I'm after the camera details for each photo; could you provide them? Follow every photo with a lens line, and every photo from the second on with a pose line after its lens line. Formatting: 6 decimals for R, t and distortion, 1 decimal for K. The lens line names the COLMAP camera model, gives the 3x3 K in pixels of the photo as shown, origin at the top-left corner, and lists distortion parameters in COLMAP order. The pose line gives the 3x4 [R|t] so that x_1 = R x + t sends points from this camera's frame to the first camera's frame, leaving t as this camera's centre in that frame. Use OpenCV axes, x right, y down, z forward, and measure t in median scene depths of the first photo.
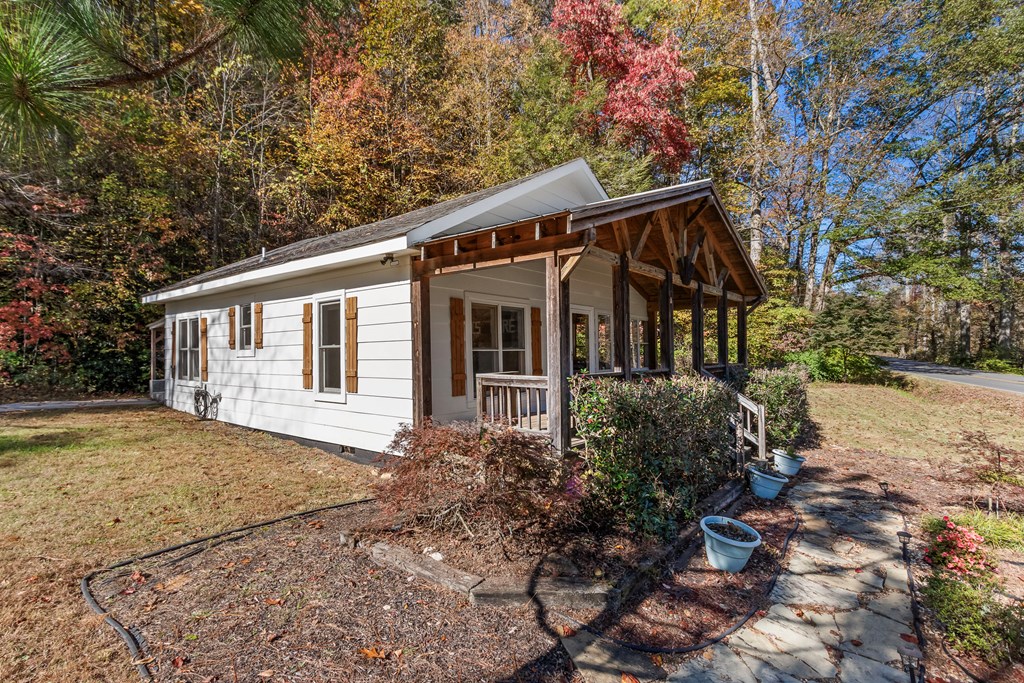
lens RADIAL K [[511.9, 0, 509.8], [0, 511.9, 359.2], [0, 0, 1]] dist [0.000825, 0.000090]
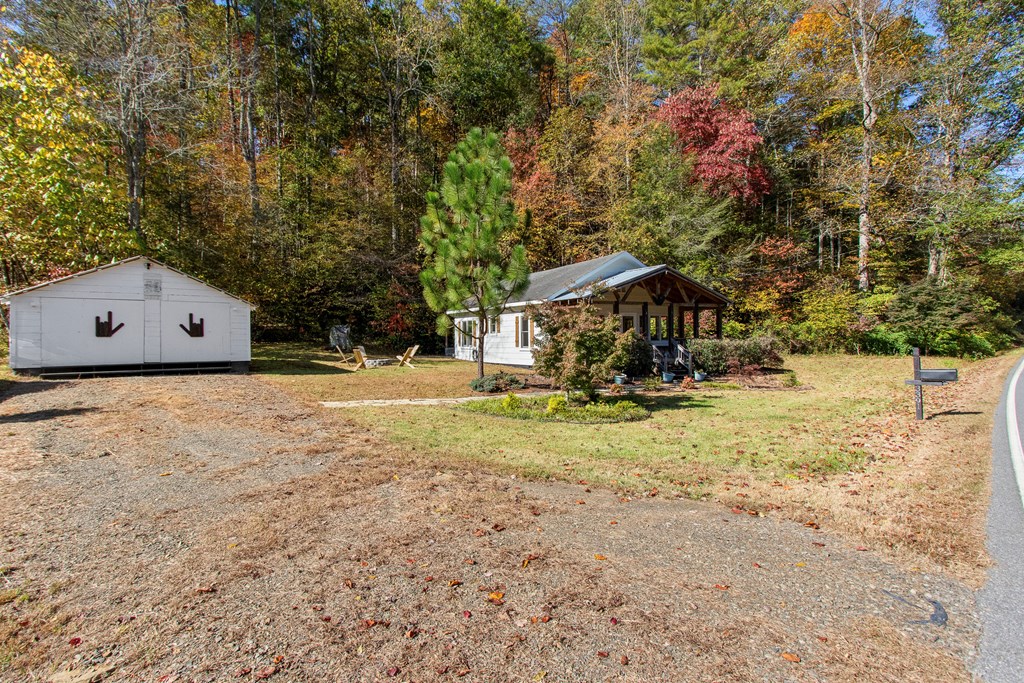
lens RADIAL K [[497.4, 0, 512.0], [0, 497.4, 341.5], [0, 0, 1]] dist [0.000174, 0.000088]
pose [[0.939879, -0.006273, -0.341451, 0.495086], [0.005006, 0.999977, -0.004593, 0.039438], [0.341472, 0.002607, 0.939888, -1.530174]]
